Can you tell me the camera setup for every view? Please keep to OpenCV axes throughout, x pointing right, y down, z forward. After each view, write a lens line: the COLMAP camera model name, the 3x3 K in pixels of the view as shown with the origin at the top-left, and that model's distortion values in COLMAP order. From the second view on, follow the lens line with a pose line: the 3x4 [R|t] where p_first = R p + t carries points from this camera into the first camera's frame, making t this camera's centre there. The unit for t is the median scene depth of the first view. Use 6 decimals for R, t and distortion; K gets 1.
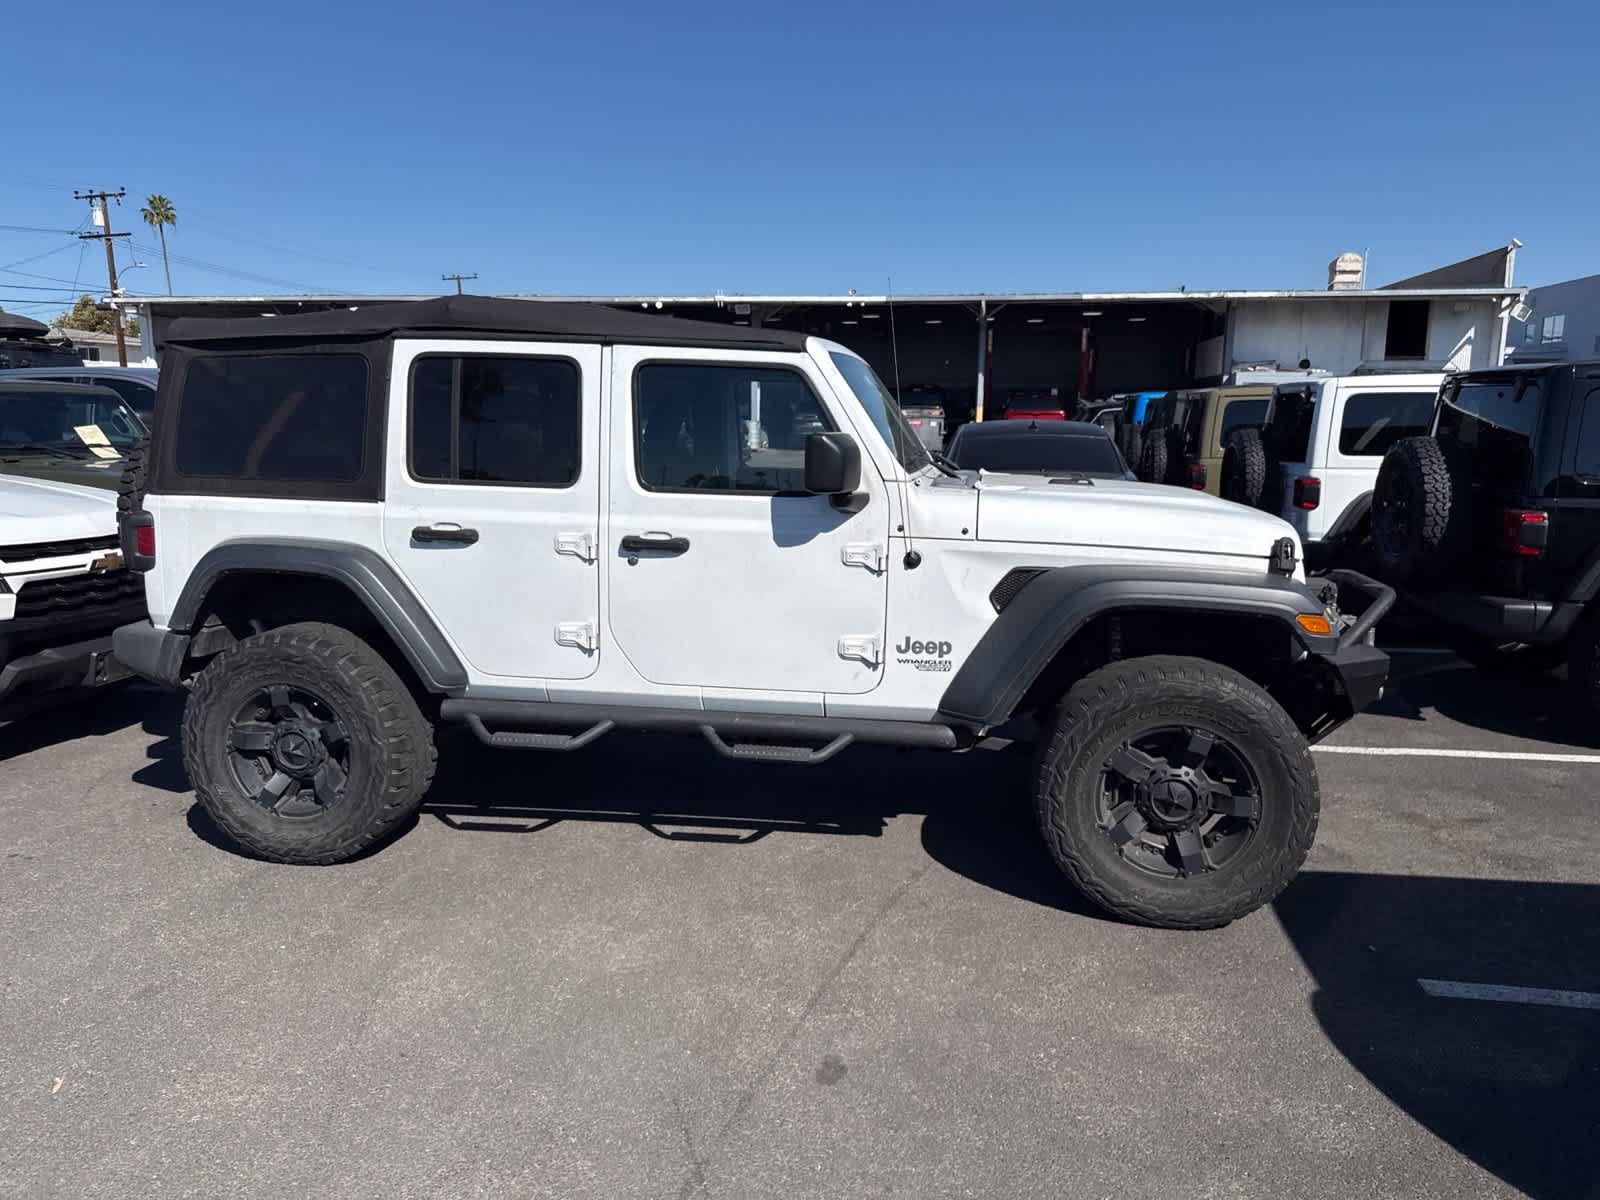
lens RADIAL K [[1132.1, 0, 808.4], [0, 1132.1, 601.0], [0, 0, 1]] dist [0.086216, -0.116839]
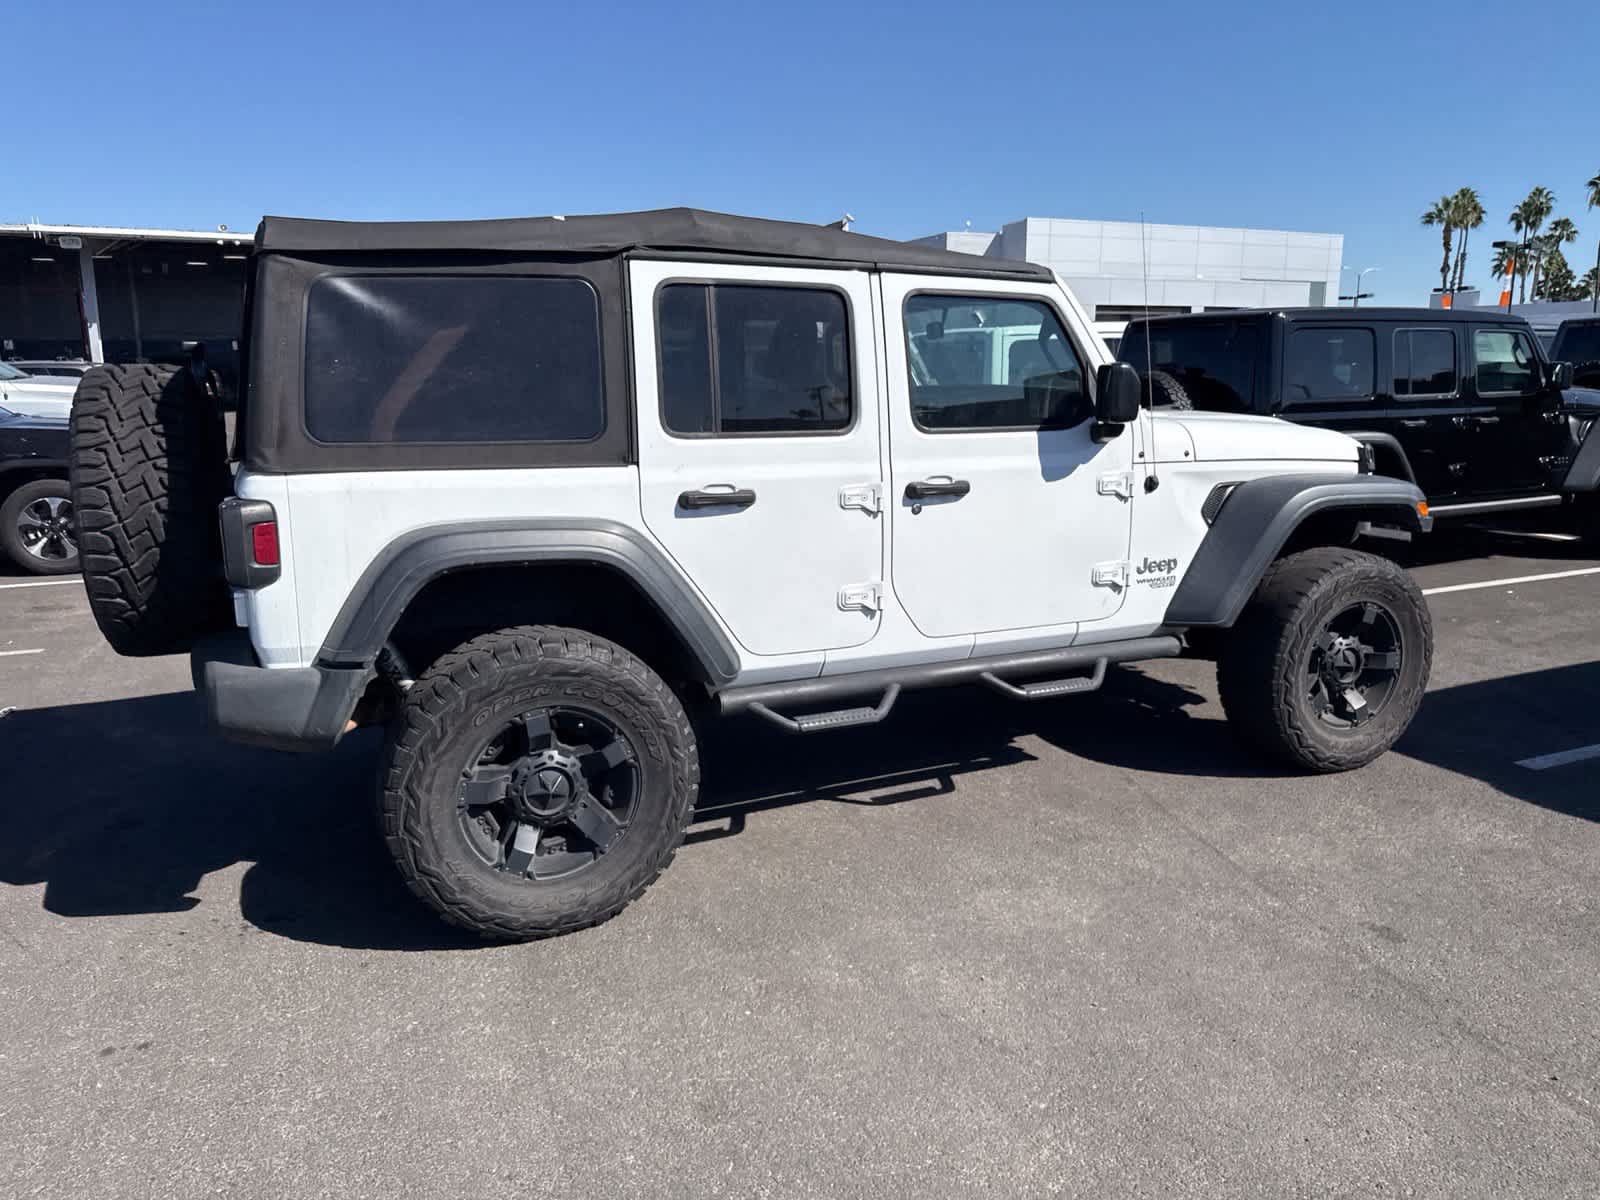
lens RADIAL K [[1132.2, 0, 810.8], [0, 1132.2, 593.1], [0, 0, 1]] dist [0.099452, -0.146289]
pose [[0.832747, -0.122102, 0.540022, -0.725124], [0.105611, 0.992501, 0.061552, -0.032836], [-0.543488, 0.005775, 0.839397, 0.261430]]
